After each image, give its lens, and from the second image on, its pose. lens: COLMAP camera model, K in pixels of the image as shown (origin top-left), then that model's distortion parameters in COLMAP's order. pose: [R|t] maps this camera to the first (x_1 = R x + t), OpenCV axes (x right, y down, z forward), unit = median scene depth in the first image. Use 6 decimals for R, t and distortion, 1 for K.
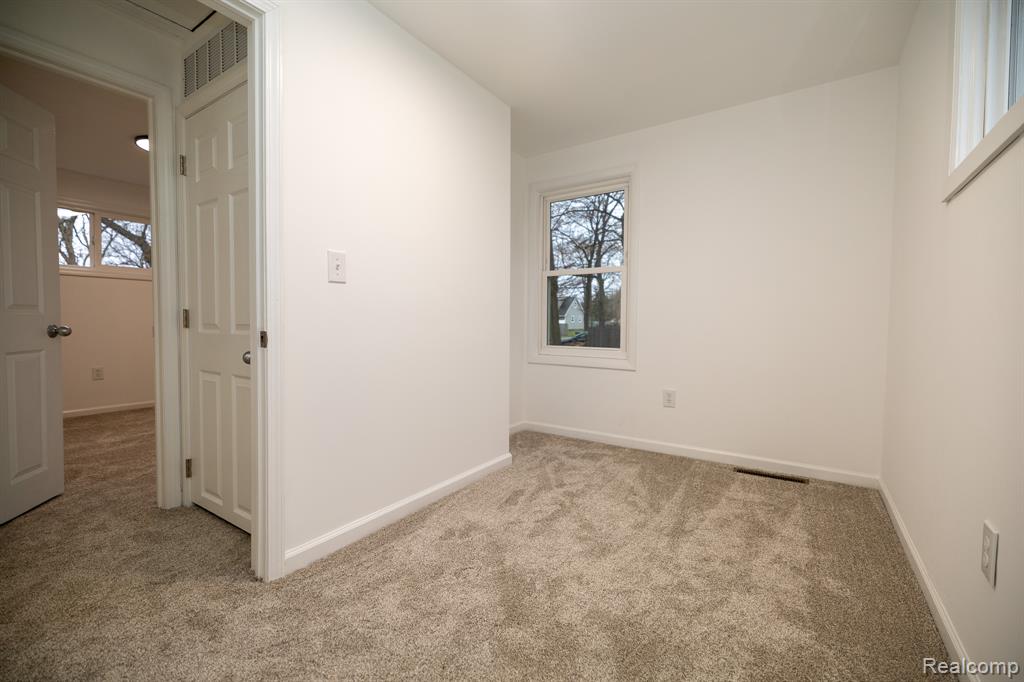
lens RADIAL K [[431.9, 0, 513.9], [0, 431.9, 334.5], [0, 0, 1]] dist [-0.000370, -0.000196]
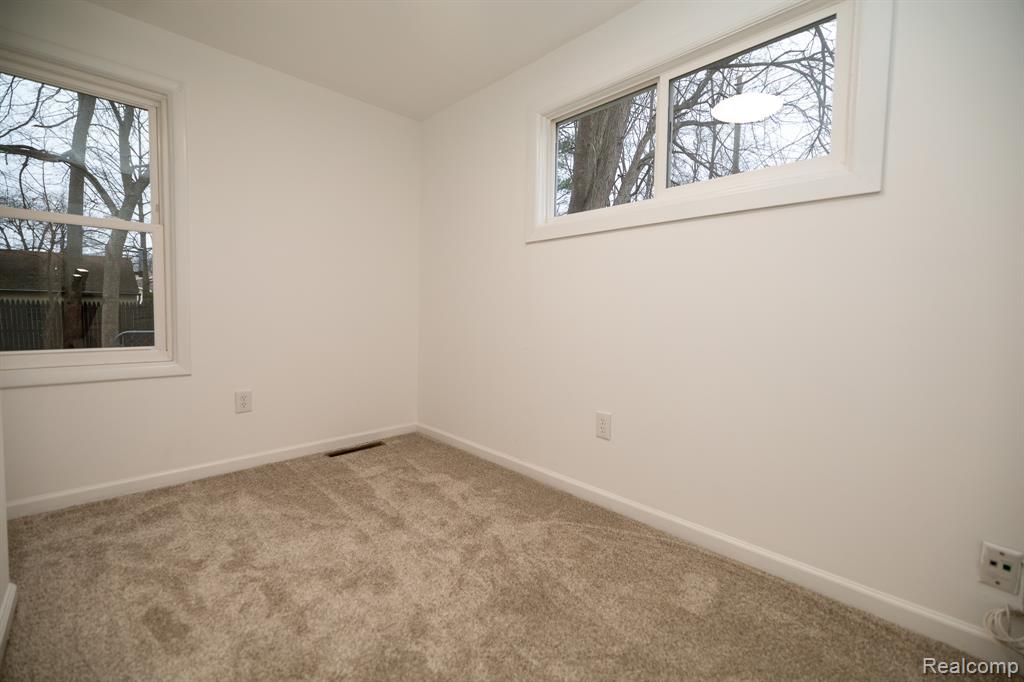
lens RADIAL K [[431.9, 0, 513.9], [0, 431.9, 334.5], [0, 0, 1]] dist [-0.000370, -0.000196]
pose [[0.200173, -0.061932, 0.977801, -0.411304], [0.015691, 0.998075, 0.060004, -0.024960], [-0.979635, 0.003332, 0.200759, 0.417609]]
